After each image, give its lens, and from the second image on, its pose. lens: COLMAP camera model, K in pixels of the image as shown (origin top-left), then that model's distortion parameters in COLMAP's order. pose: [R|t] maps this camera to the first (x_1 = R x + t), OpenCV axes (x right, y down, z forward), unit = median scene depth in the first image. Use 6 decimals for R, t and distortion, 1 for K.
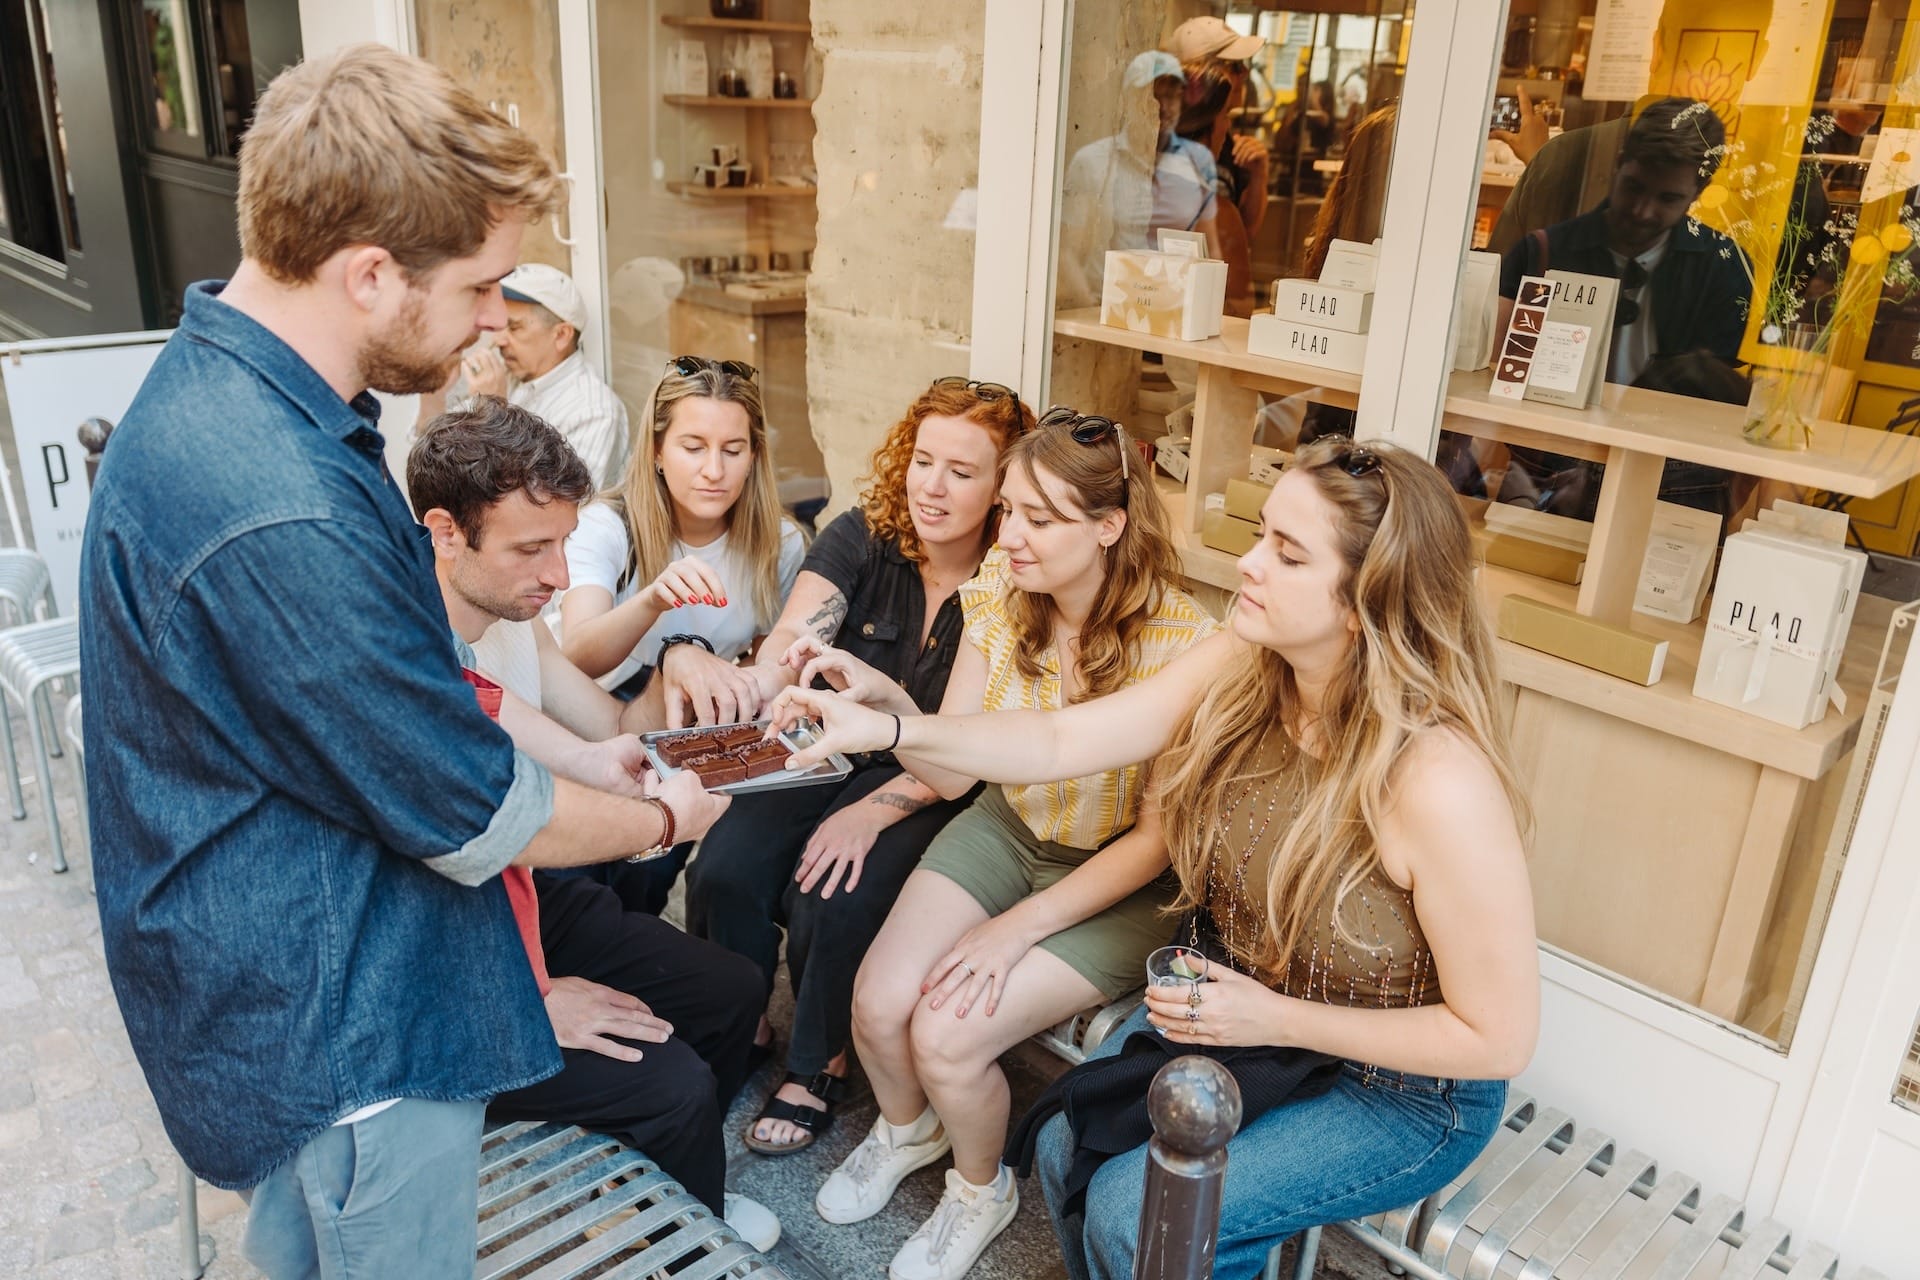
lens RADIAL K [[1475.8, 0, 960.0], [0, 1475.8, 640.0], [0, 0, 1]] dist [-0.002870, -0.001486]
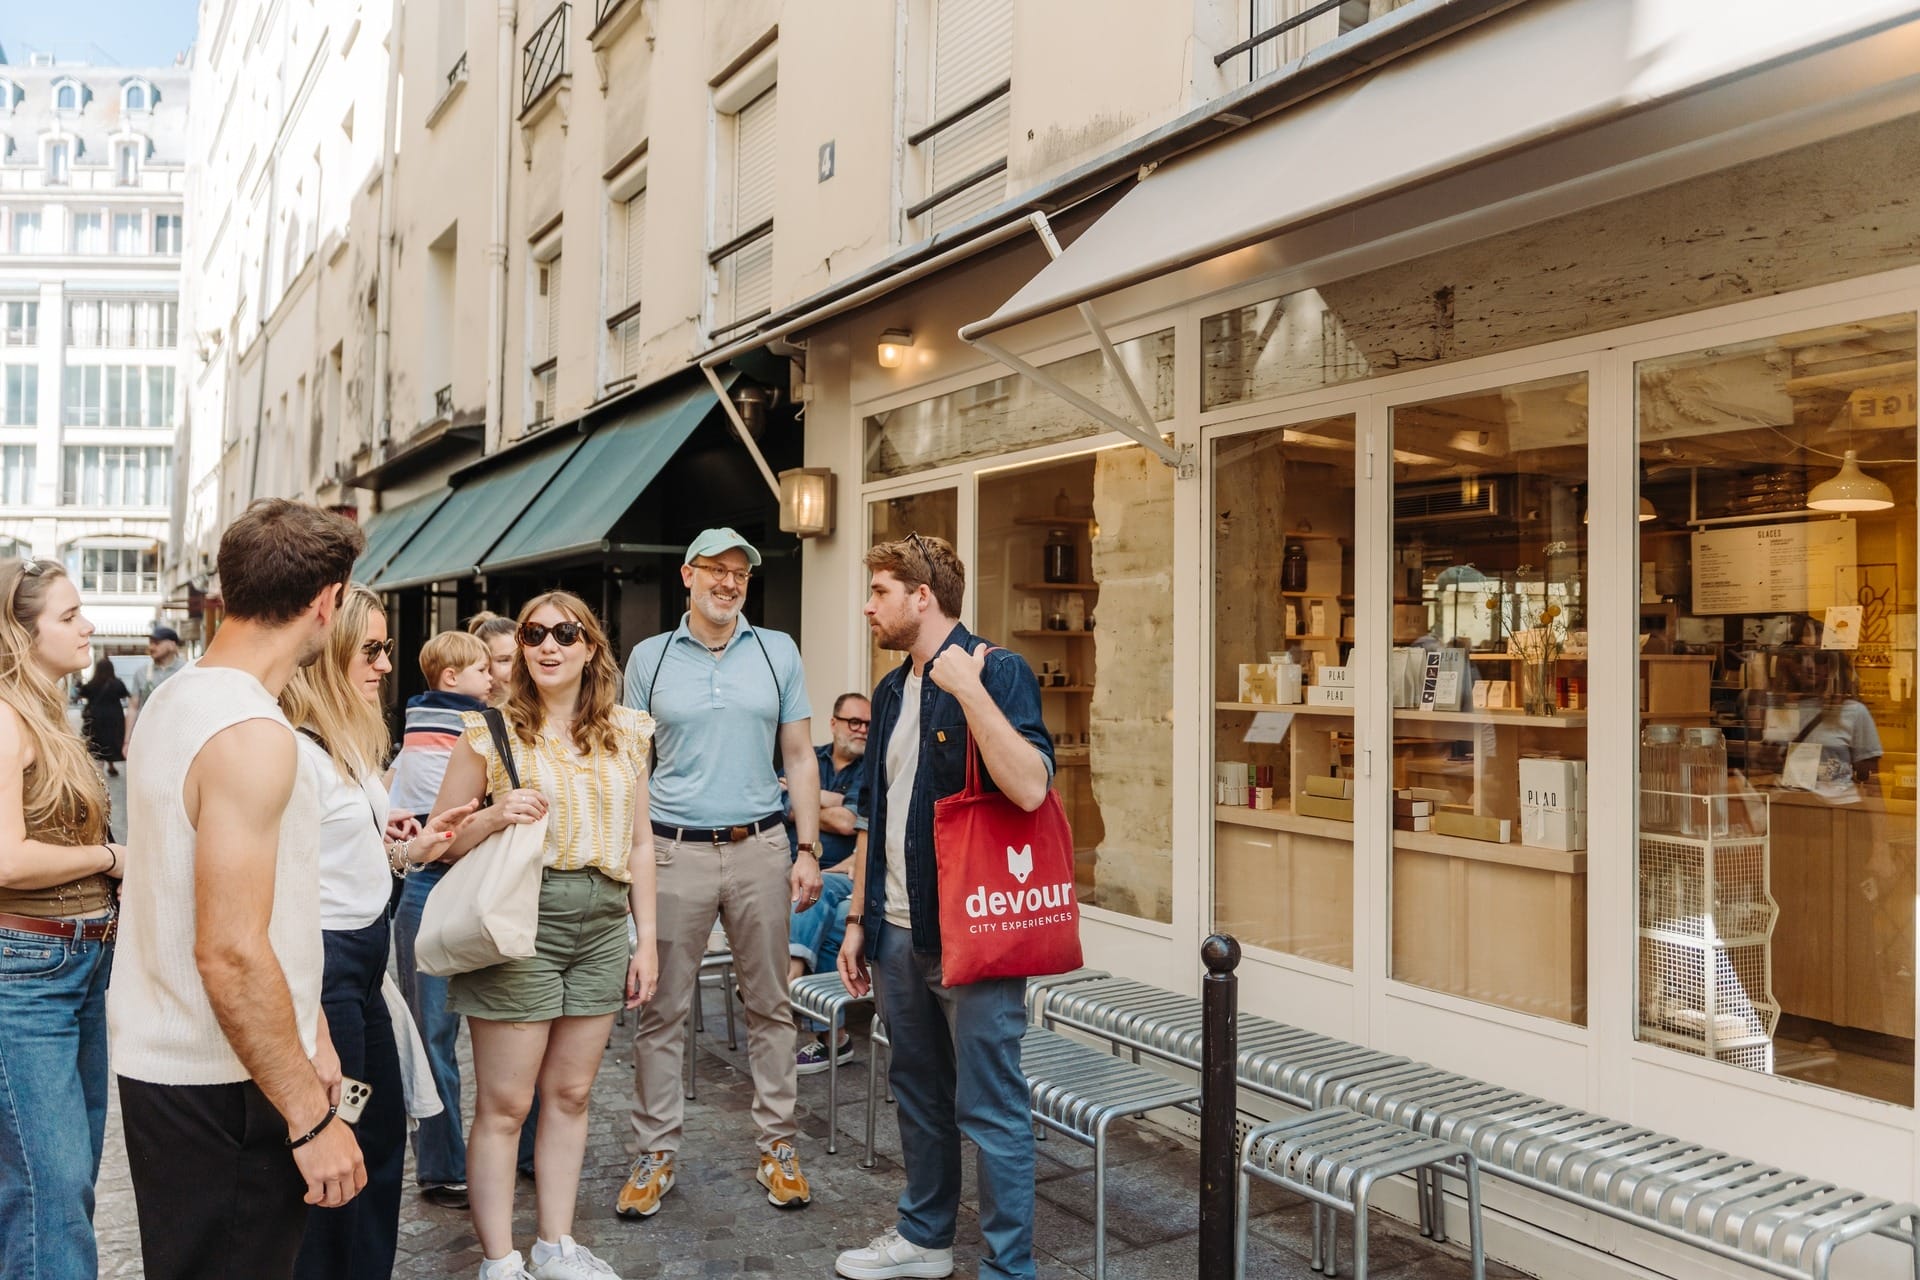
lens RADIAL K [[1475.8, 0, 960.0], [0, 1475.8, 640.0], [0, 0, 1]] dist [-0.002870, -0.001486]
pose [[0.974959, -0.039809, -0.218793, 0.139982], [-0.045181, 0.927871, -0.370155, 0.361339], [0.217747, 0.370771, 0.902837, -0.680709]]
